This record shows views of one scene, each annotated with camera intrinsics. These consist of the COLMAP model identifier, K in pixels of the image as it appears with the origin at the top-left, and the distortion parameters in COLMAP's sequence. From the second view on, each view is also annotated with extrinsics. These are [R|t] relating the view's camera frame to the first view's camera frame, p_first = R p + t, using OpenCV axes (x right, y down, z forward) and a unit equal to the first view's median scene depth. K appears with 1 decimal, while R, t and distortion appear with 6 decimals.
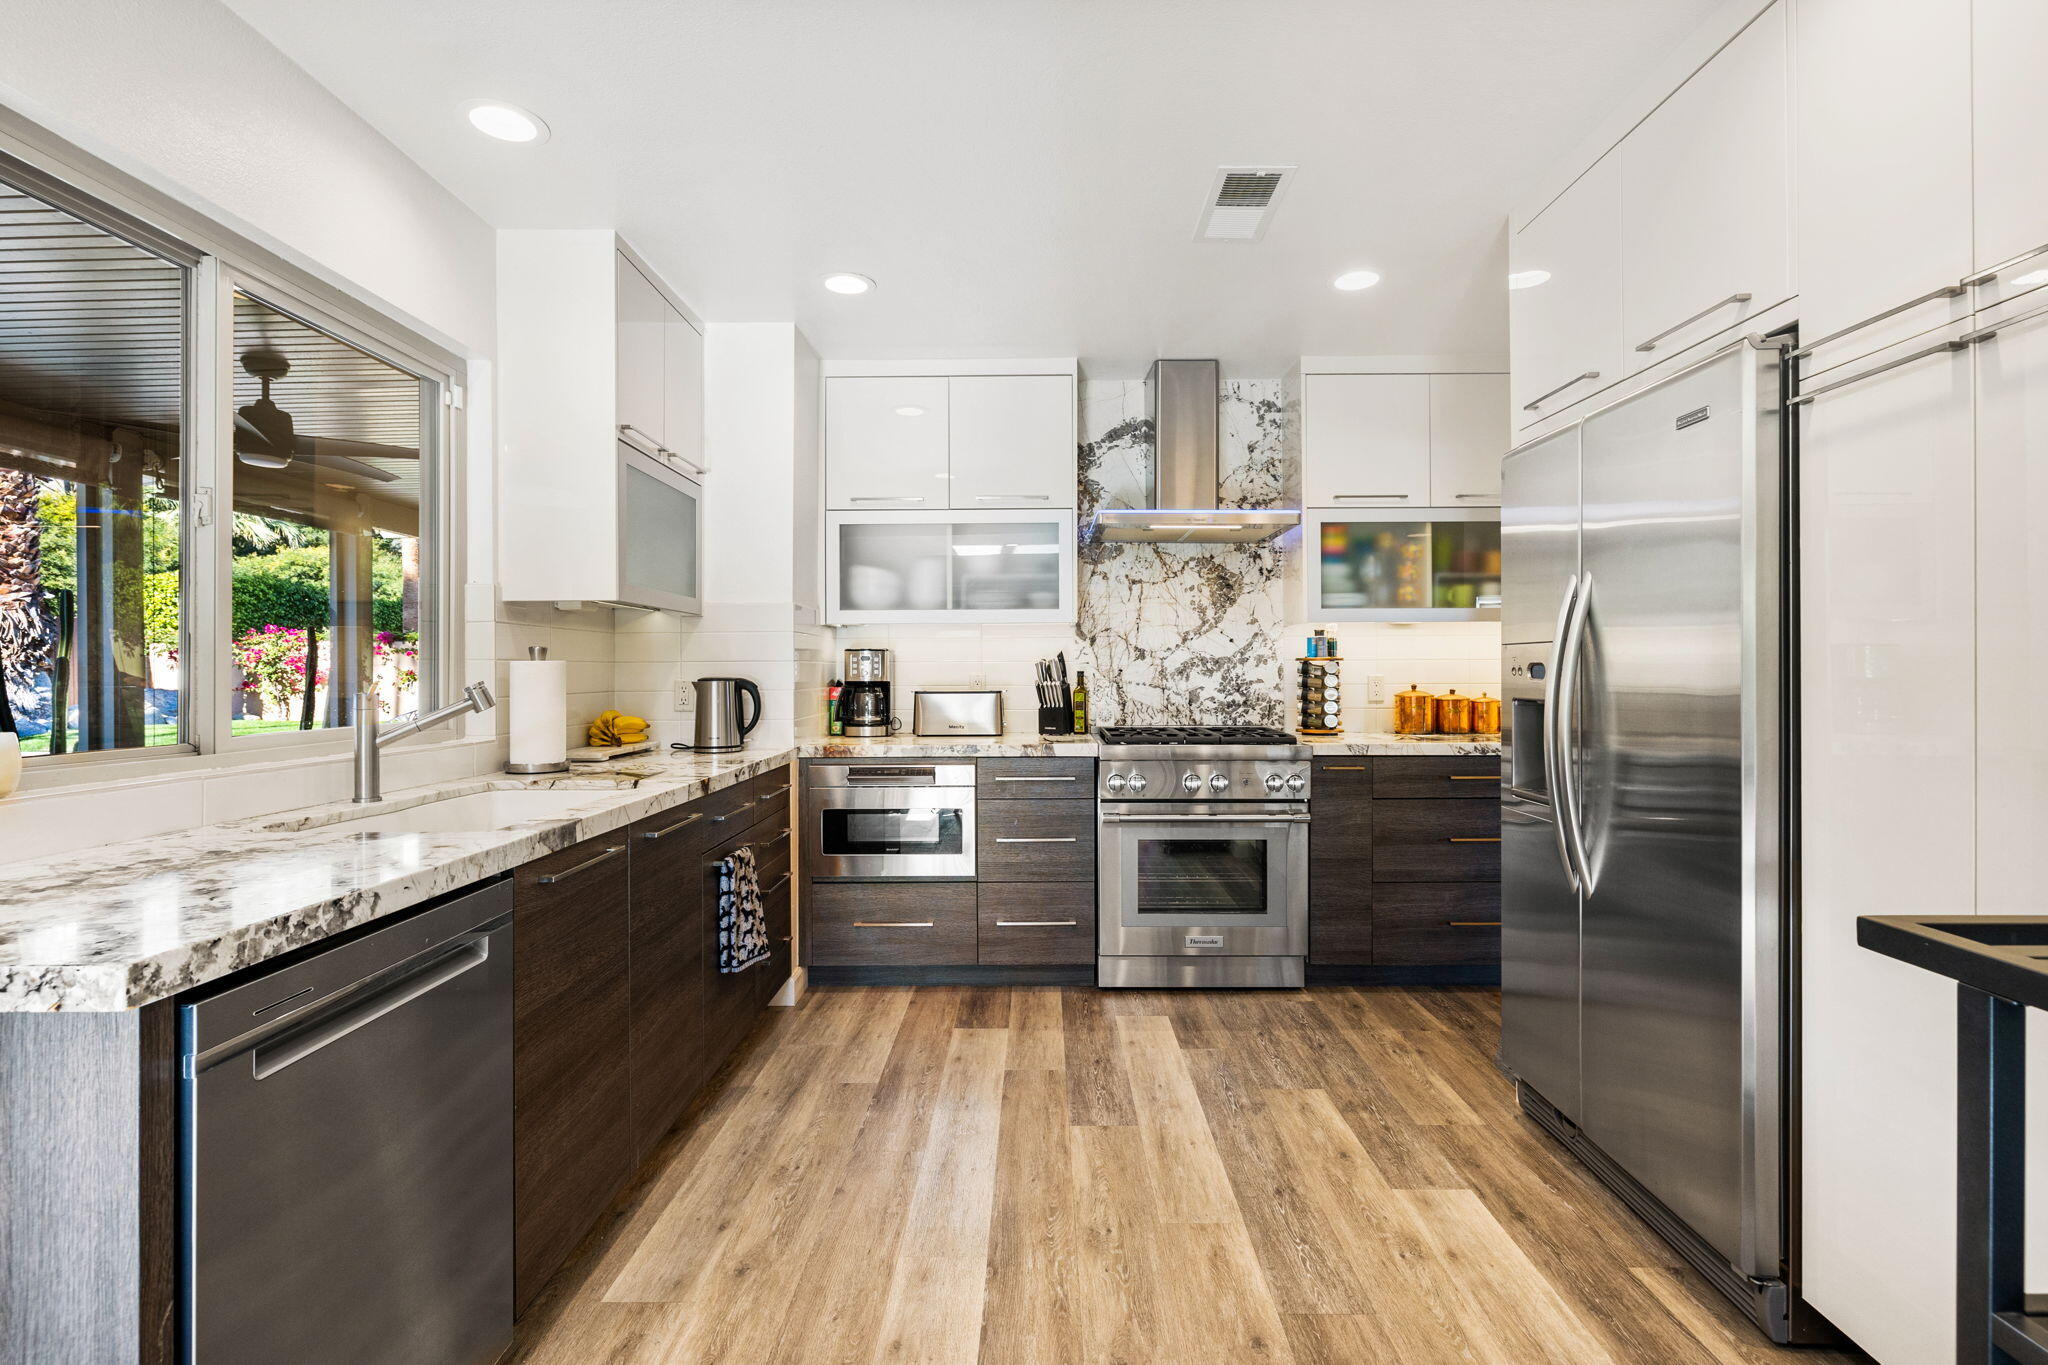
lens RADIAL K [[952.4, 0, 1029.7], [0, 952.4, 660.7], [0, 0, 1]] dist [-0.002187, -0.000050]
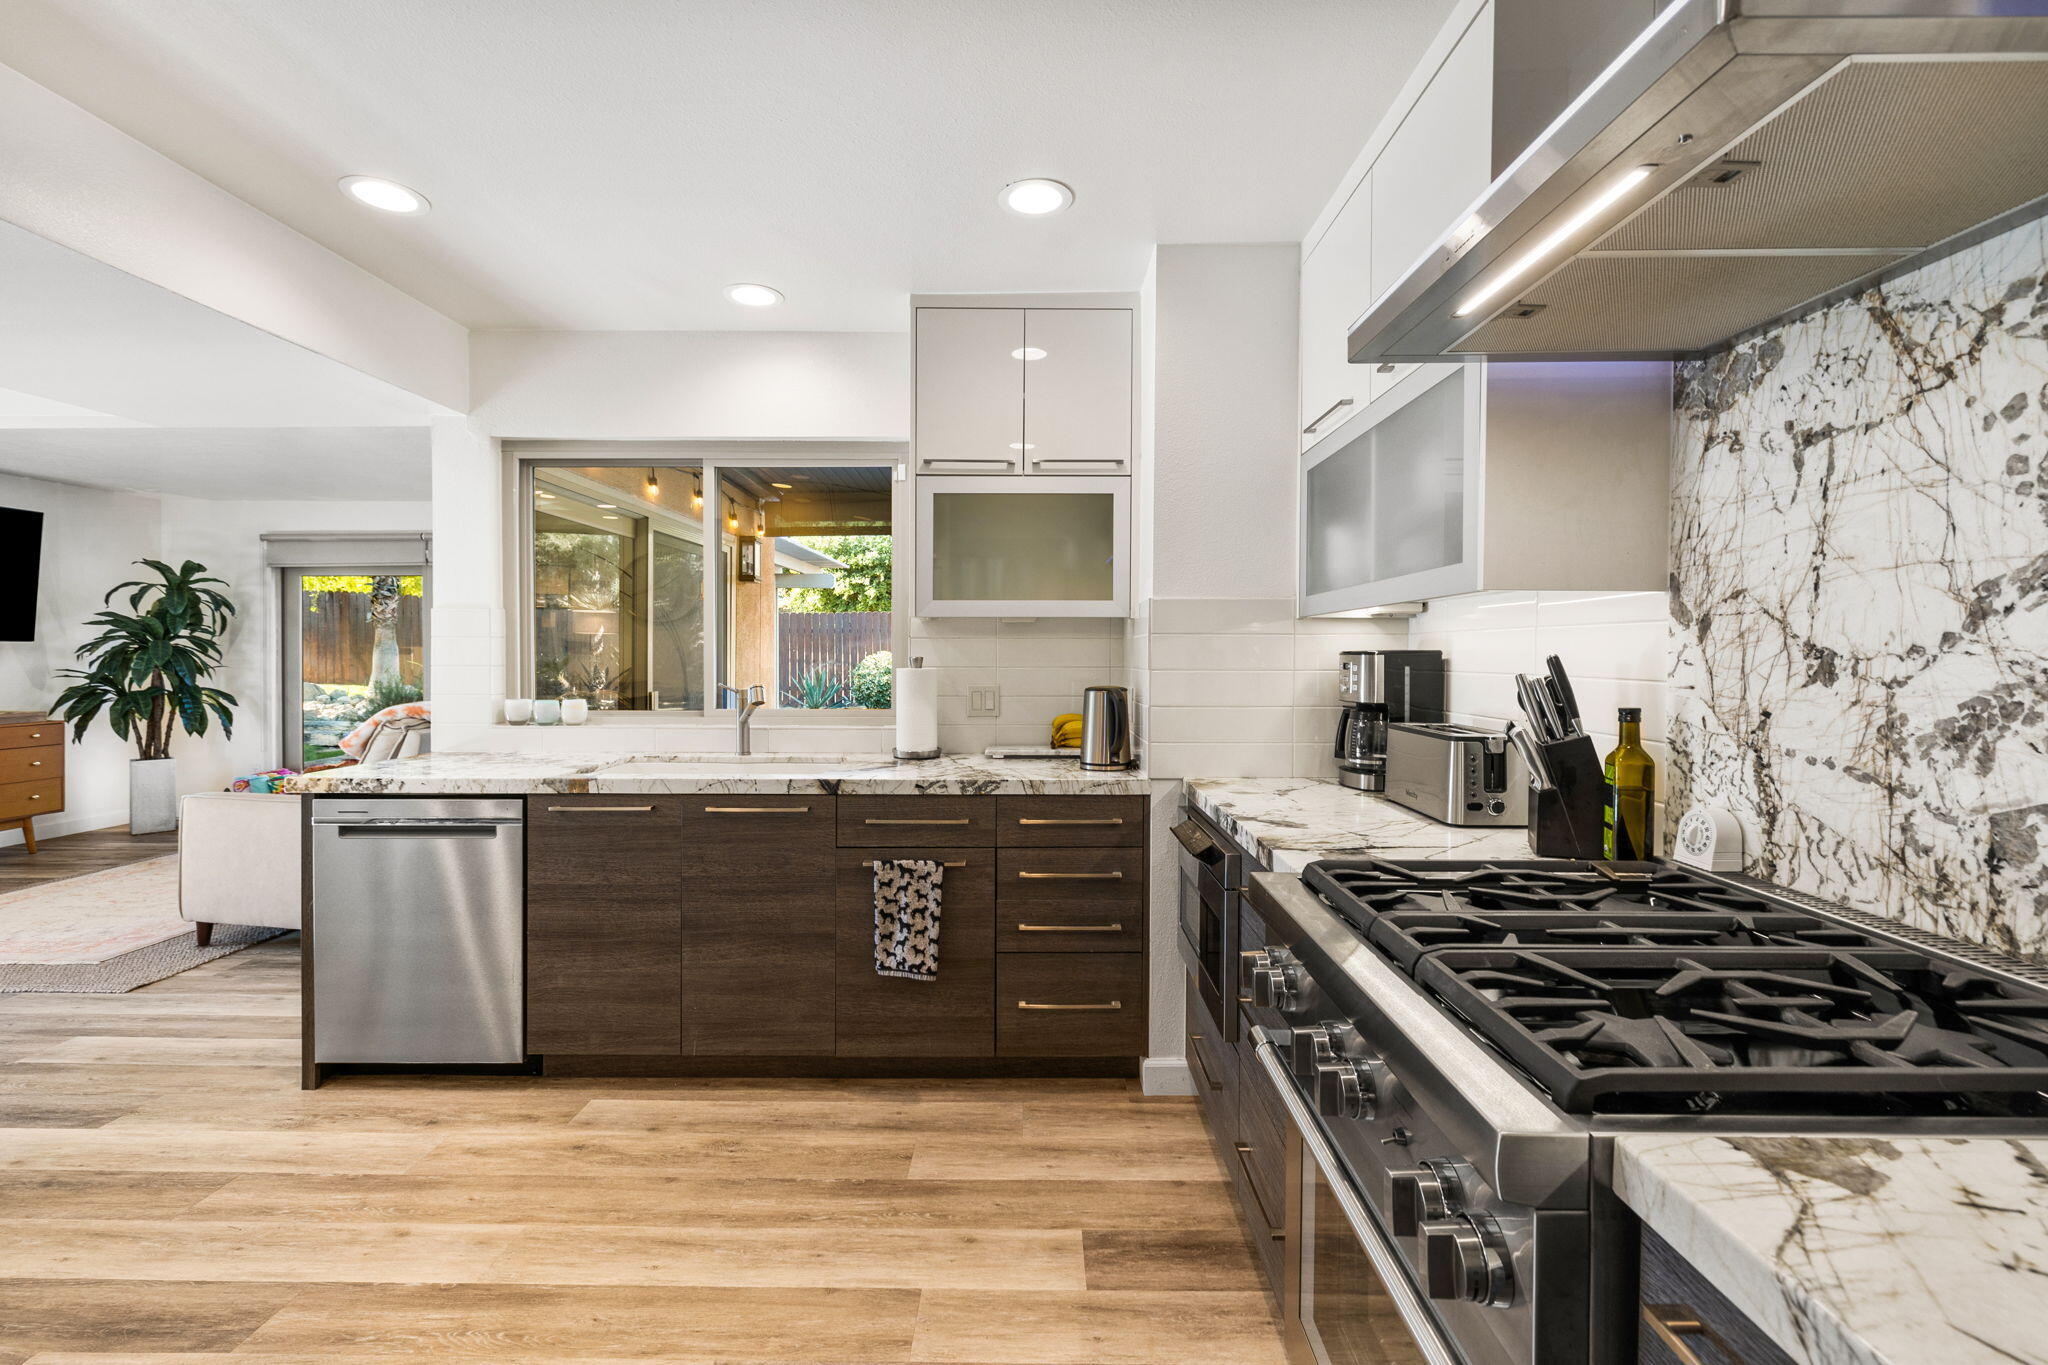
lens RADIAL K [[857.7, 0, 1014.3], [0, 857.7, 660.8], [0, 0, 1]] dist [-0.000617, -0.000075]
pose [[0.002370, 0.011386, -0.999932, 0.467804], [0.008676, 0.999897, 0.011406, -0.016715], [0.999960, -0.008703, 0.002271, 0.868137]]
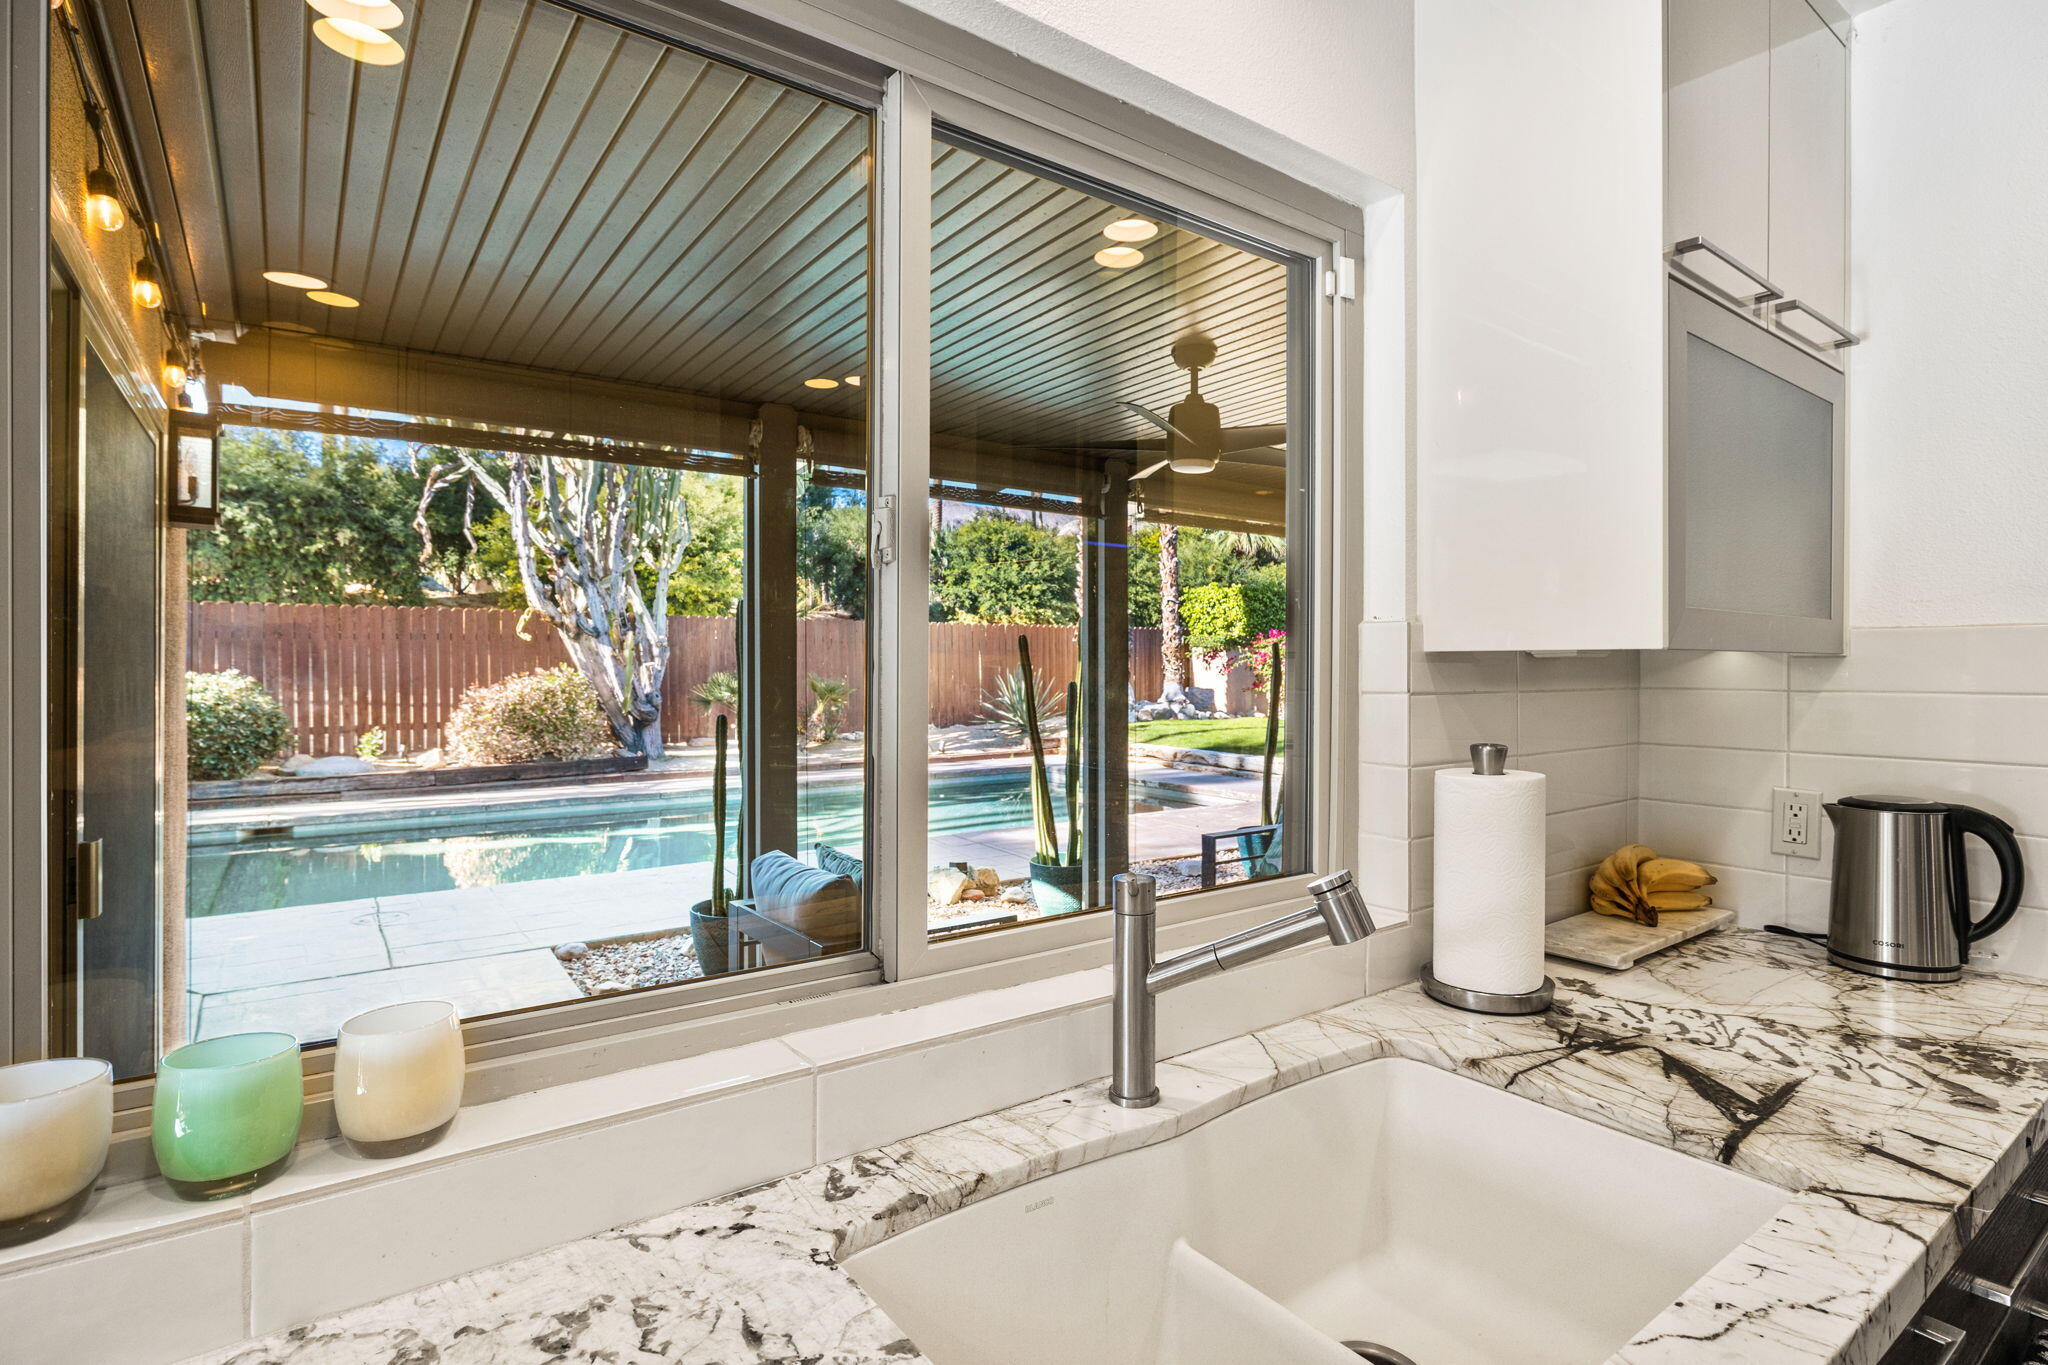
lens RADIAL K [[1039.8, 0, 1024.0], [0, 1039.8, 682.5], [0, 0, 1]] dist [-0.003109, -0.000609]
pose [[0.604069, 0.015840, -0.796774, -0.183063], [0.005875, 0.999687, 0.024327, -0.048279], [0.796910, -0.019376, 0.603787, 0.379393]]
